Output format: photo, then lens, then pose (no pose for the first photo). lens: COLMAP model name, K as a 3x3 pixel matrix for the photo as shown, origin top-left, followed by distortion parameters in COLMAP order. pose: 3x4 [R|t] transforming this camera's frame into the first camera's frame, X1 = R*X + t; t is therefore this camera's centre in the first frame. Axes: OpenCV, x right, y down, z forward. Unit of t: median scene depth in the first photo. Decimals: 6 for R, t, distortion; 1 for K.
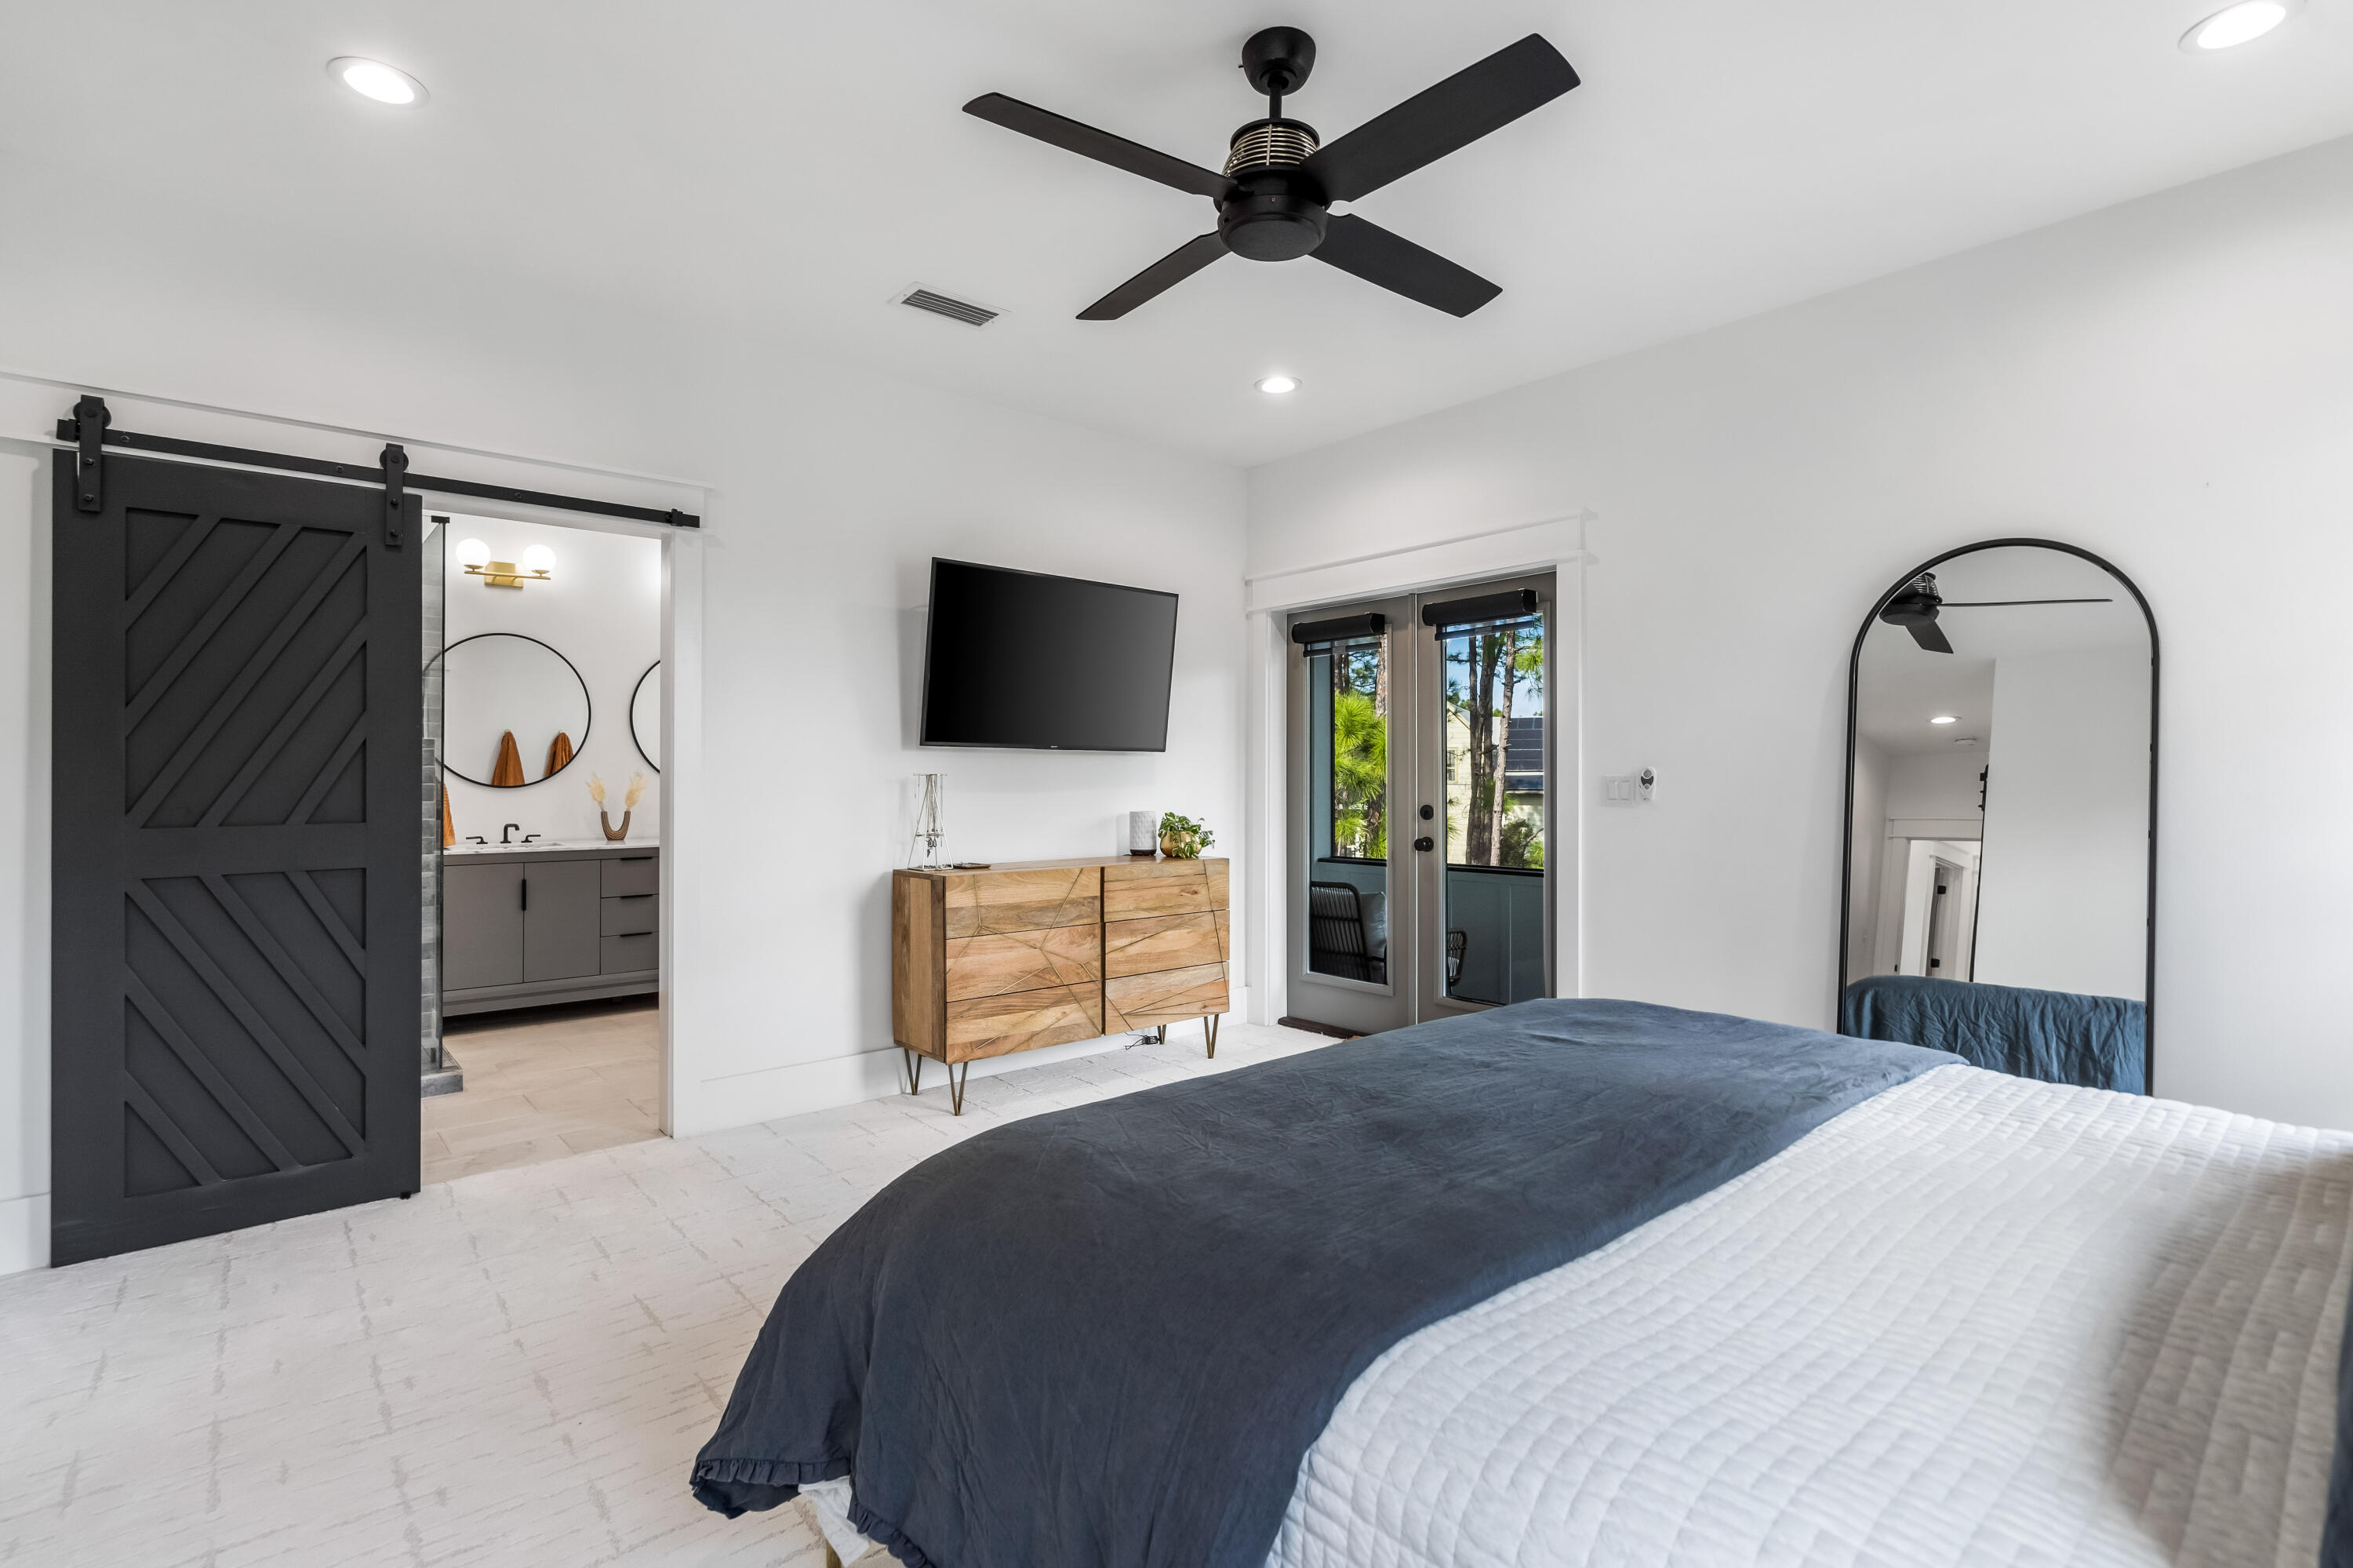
lens RADIAL K [[1142.2, 0, 1176.3], [0, 1142.2, 774.4], [0, 0, 1]] dist [0.021395, 0.003526]
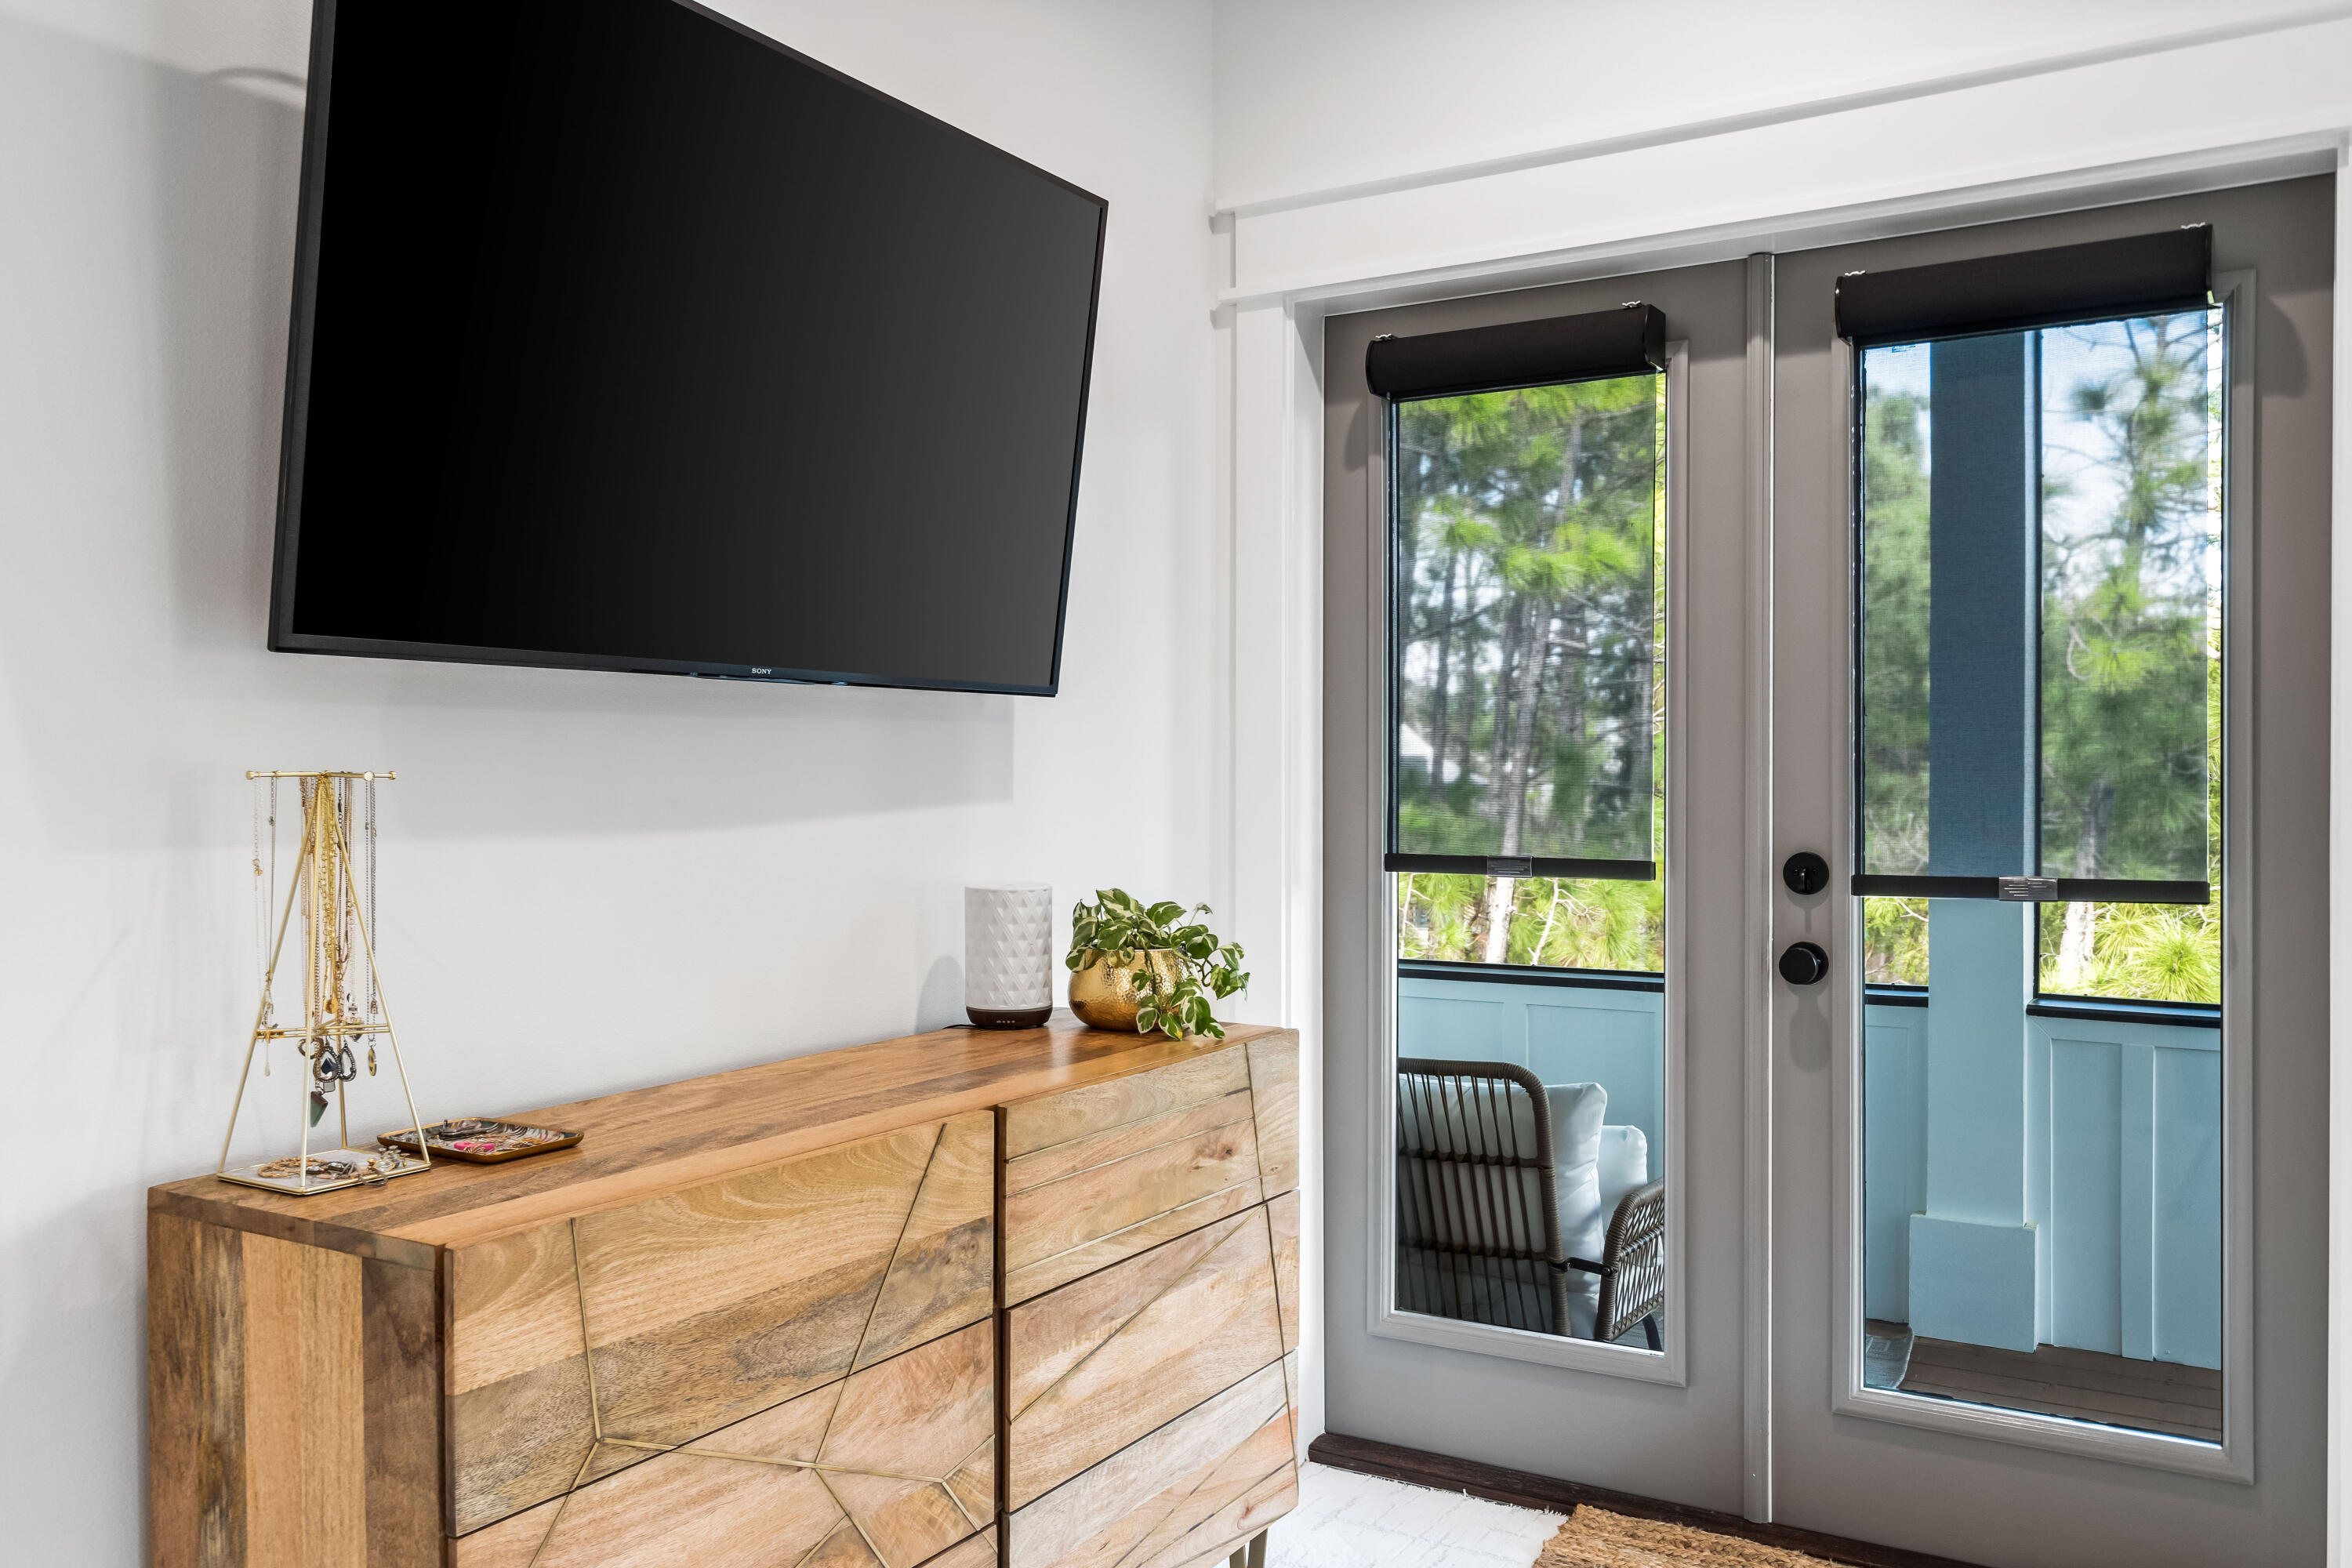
lens RADIAL K [[1866.0, 0, 1178.9], [0, 1866.0, 793.9], [0, 0, 1]] dist [-0.002401, 0.002538]
pose [[0.948576, -0.006833, 0.316474, -0.162908], [0.000813, 0.999816, 0.019150, -0.002745], [-0.316547, -0.017908, 0.948408, 0.559699]]
